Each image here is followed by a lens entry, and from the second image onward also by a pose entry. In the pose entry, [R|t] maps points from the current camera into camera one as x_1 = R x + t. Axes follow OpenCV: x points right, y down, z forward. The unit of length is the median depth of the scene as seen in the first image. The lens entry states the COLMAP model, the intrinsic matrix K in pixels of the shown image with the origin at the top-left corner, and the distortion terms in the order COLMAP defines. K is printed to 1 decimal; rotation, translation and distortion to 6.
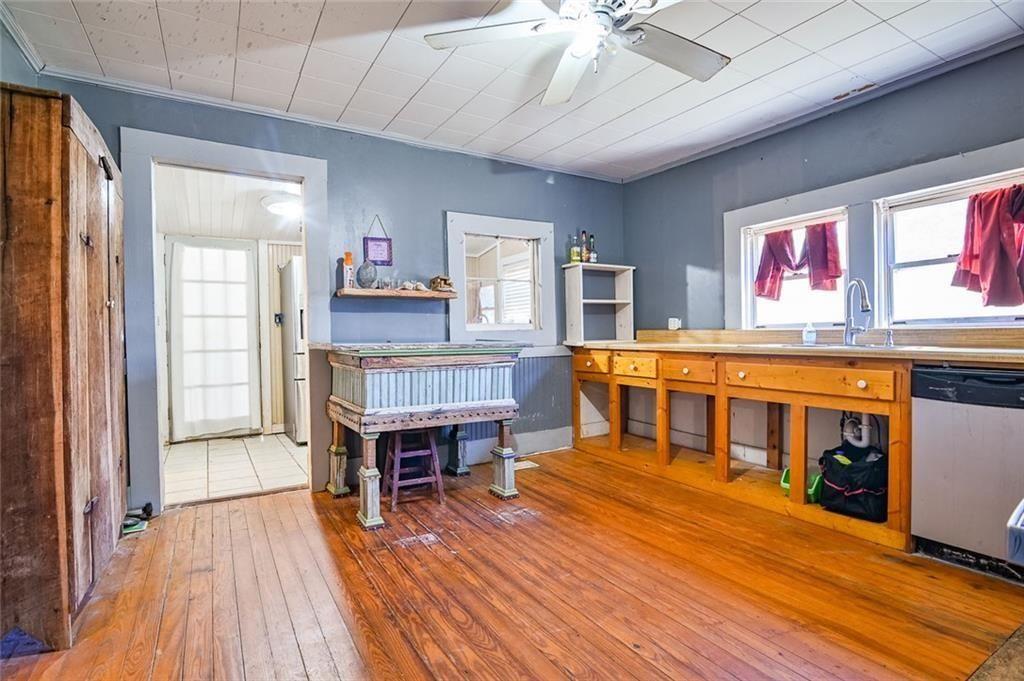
lens RADIAL K [[505.7, 0, 513.9], [0, 505.7, 339.4], [0, 0, 1]] dist [-0.004770, 0.000181]
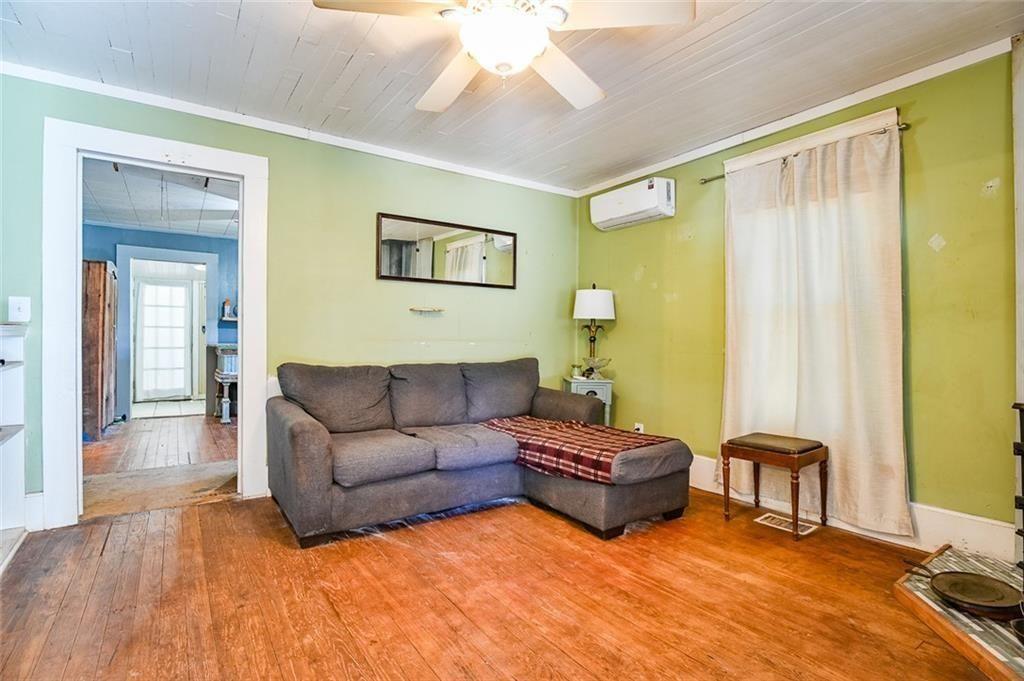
lens RADIAL K [[505.7, 0, 509.4], [0, 505.7, 340.0], [0, 0, 1]] dist [-0.004770, 0.000181]
pose [[0.998883, 0.018182, 0.043615, 0.841055], [-0.017517, 0.999725, -0.015581, 0.004553], [-0.043887, 0.014800, 0.998927, -1.261667]]
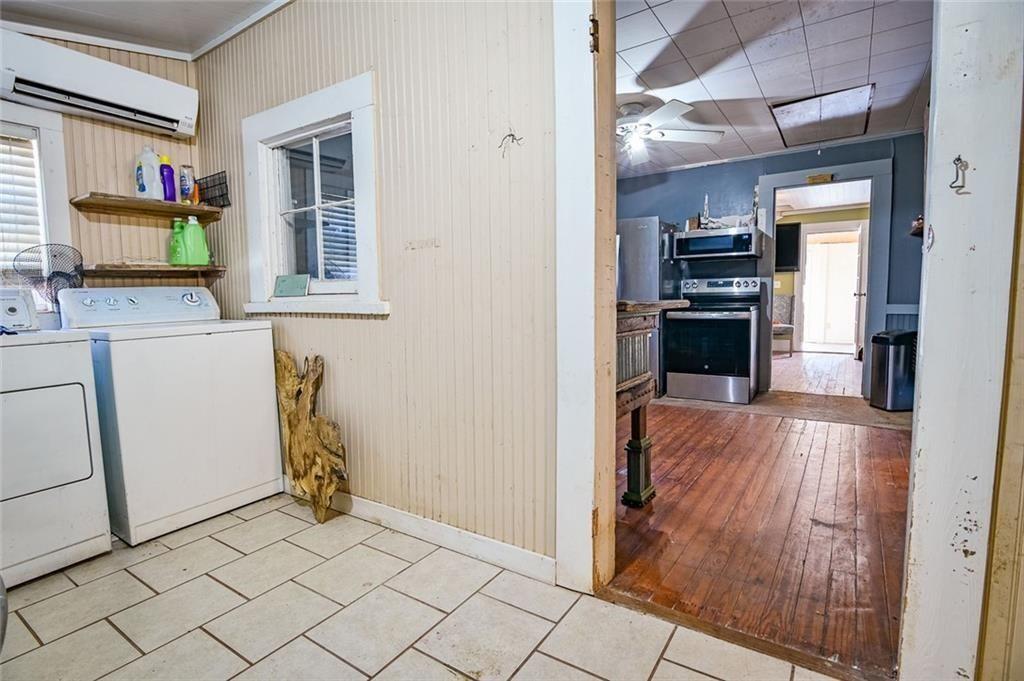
lens RADIAL K [[505.7, 0, 509.4], [0, 505.7, 340.0], [0, 0, 1]] dist [-0.004770, 0.000181]
pose [[-0.416956, -0.056348, 0.907178, -0.961108], [0.028847, 0.996753, 0.075171, 0.001972], [-0.908469, 0.057512, -0.413977, 1.509977]]
